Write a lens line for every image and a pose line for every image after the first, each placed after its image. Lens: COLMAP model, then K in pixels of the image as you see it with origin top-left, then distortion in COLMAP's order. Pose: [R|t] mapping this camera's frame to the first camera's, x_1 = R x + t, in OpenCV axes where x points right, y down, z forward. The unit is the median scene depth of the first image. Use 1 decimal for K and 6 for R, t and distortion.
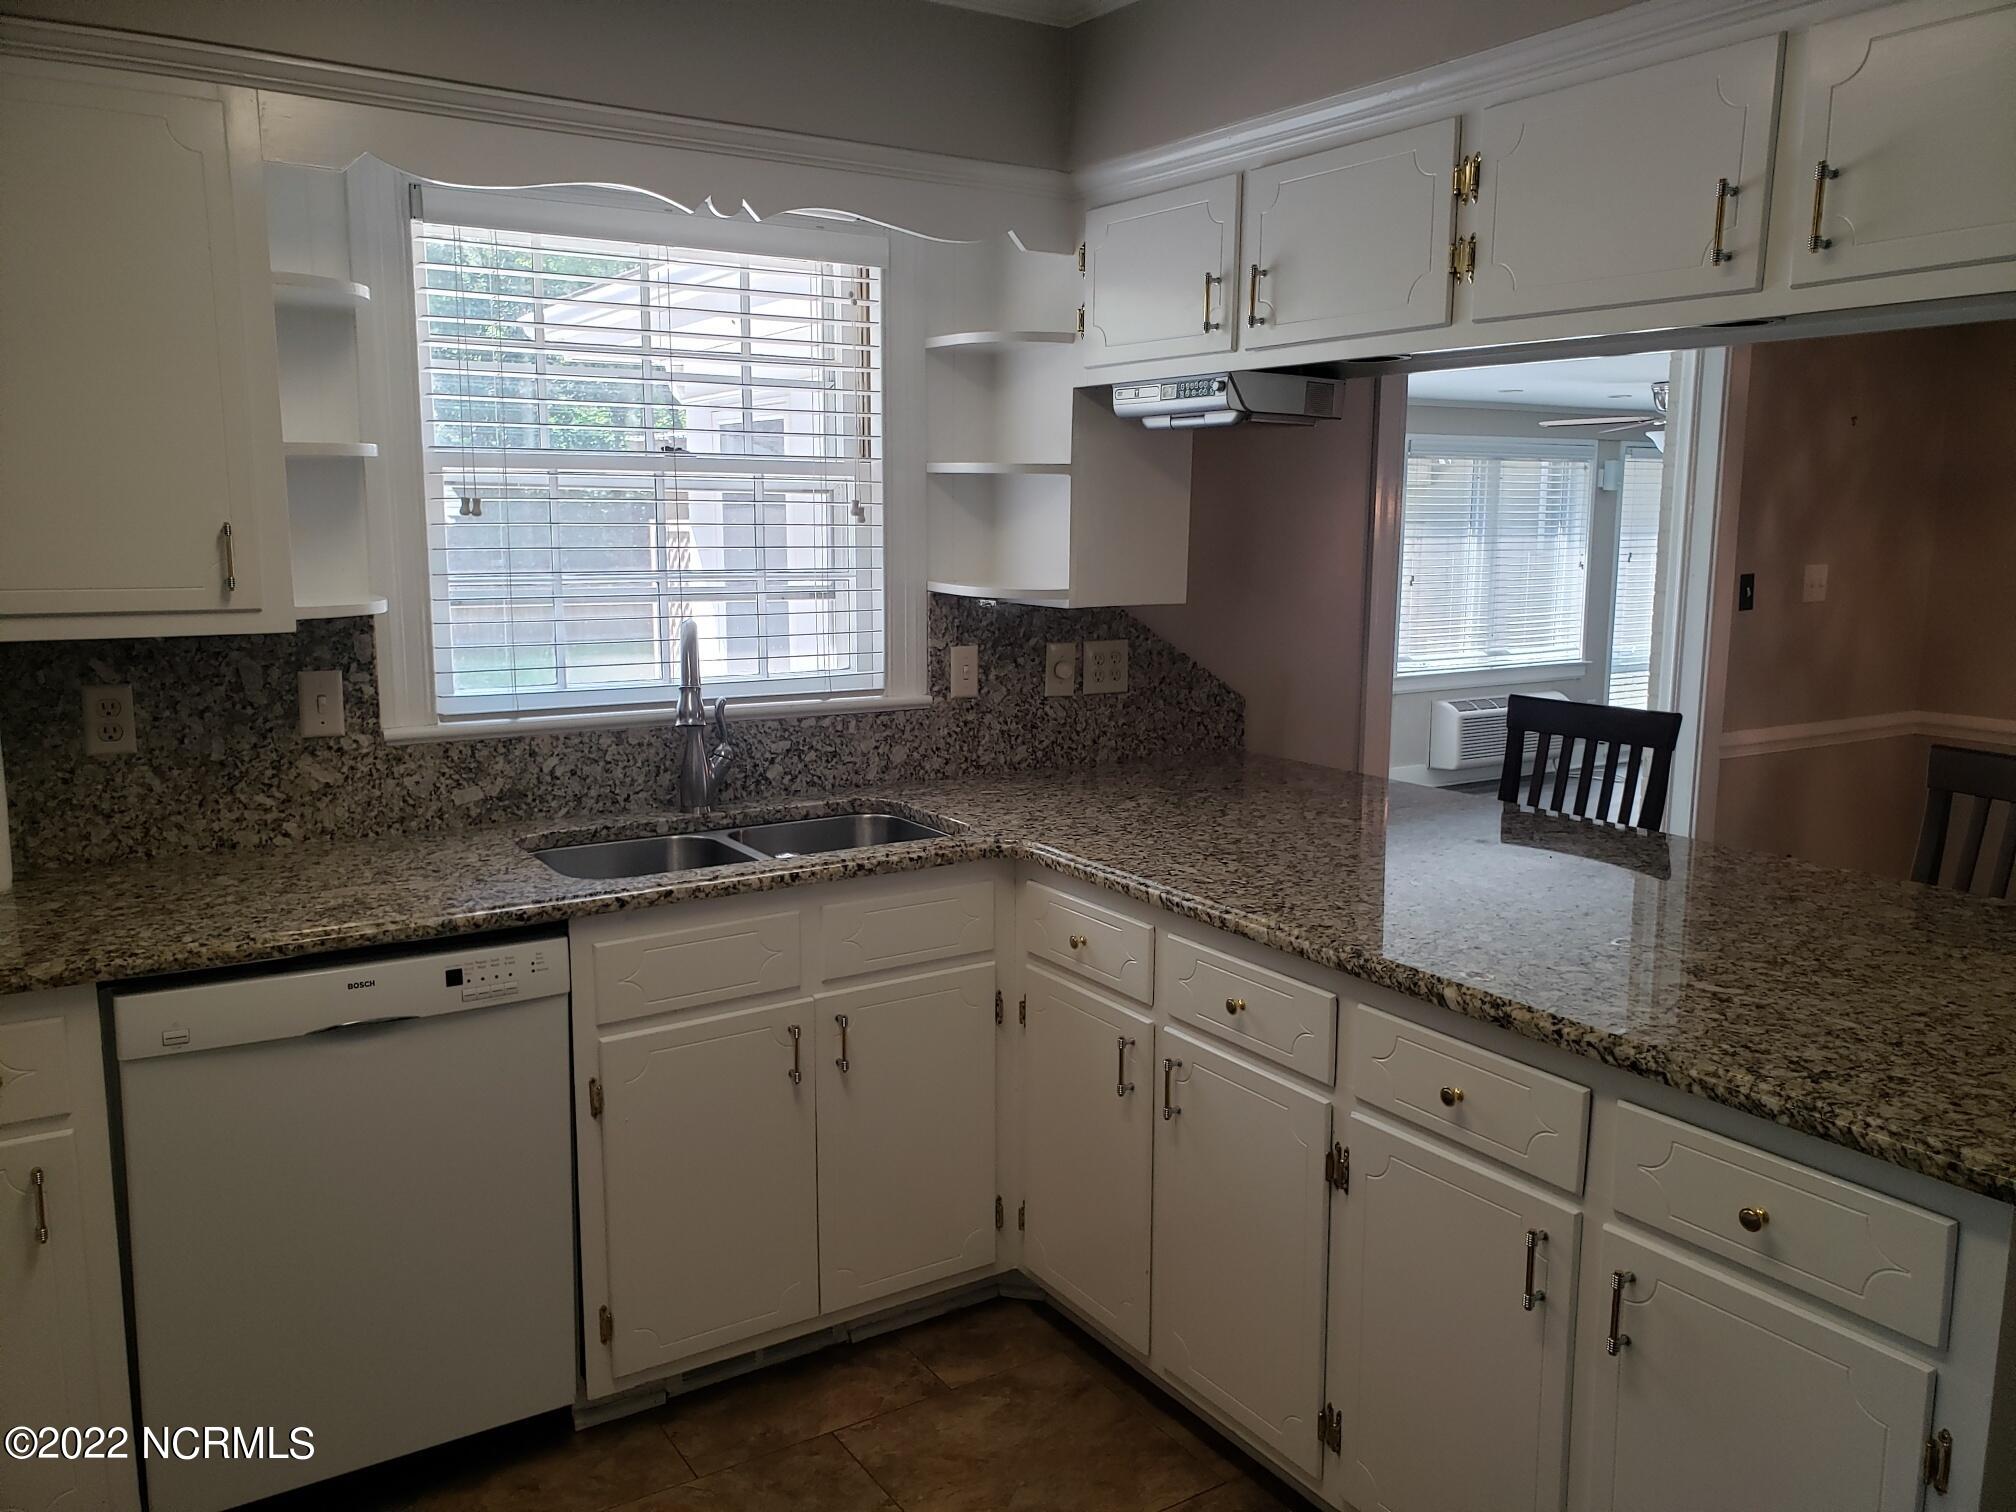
lens RADIAL K [[1595.4, 0, 1038.4], [0, 1595.4, 756.9], [0, 0, 1]] dist [0.075040, -0.147540]
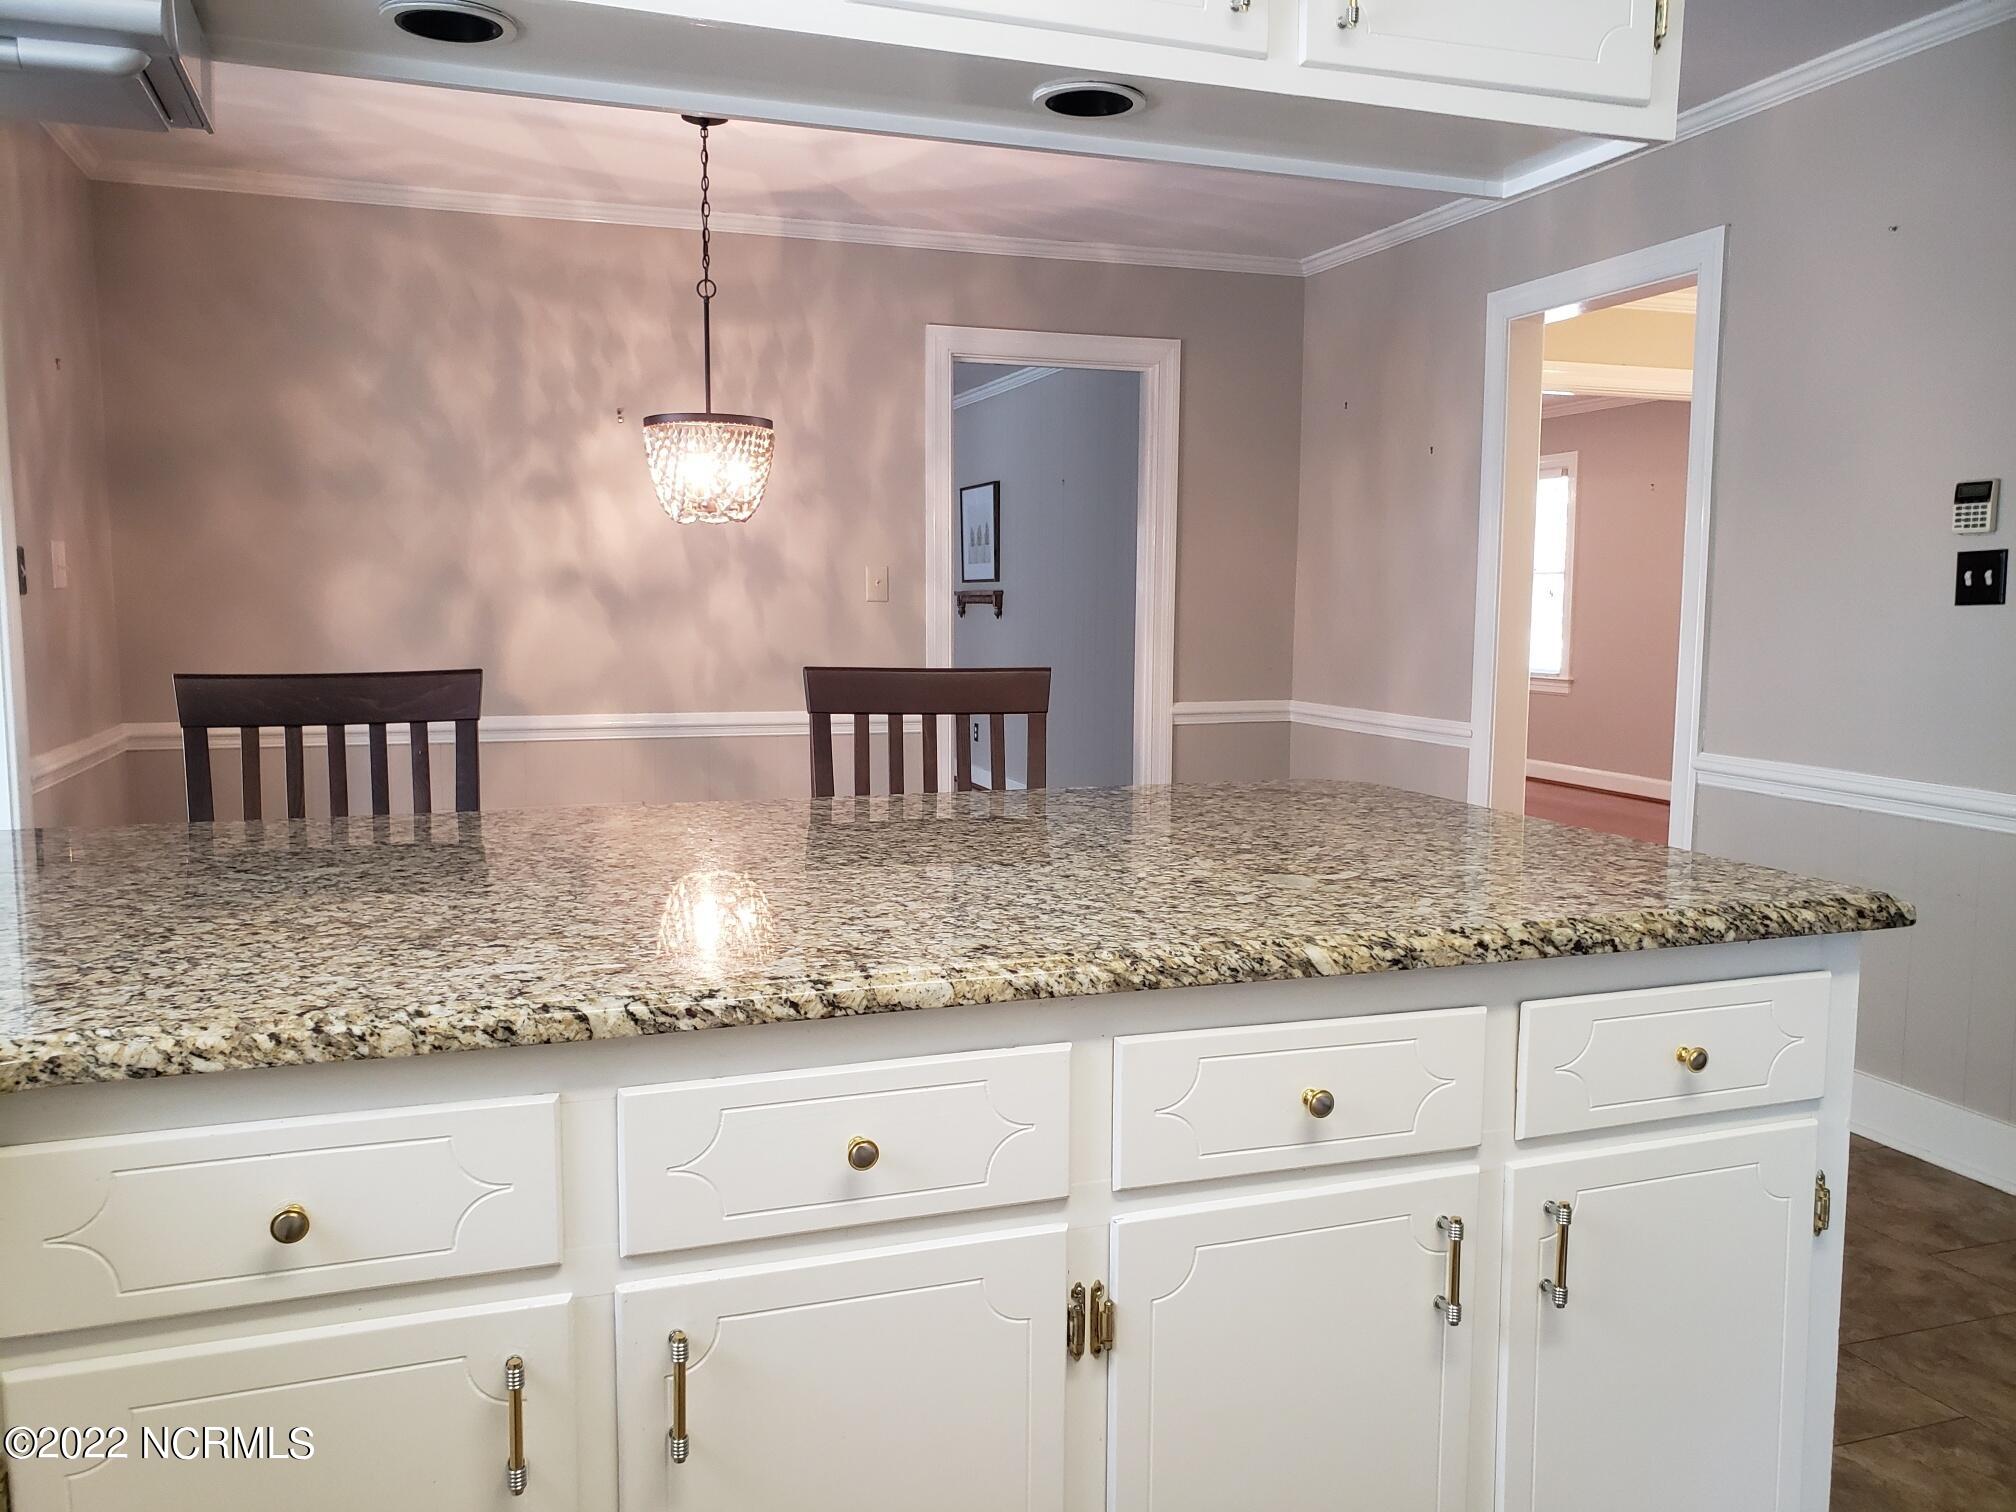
lens RADIAL K [[1595.4, 0, 1038.4], [0, 1595.4, 756.9], [0, 0, 1]] dist [0.075040, -0.147540]
pose [[0.234503, -0.106269, 0.966289, -0.429909], [0.148767, 0.986221, 0.072357, -0.004809], [-0.960665, 0.126784, 0.247081, 0.930047]]
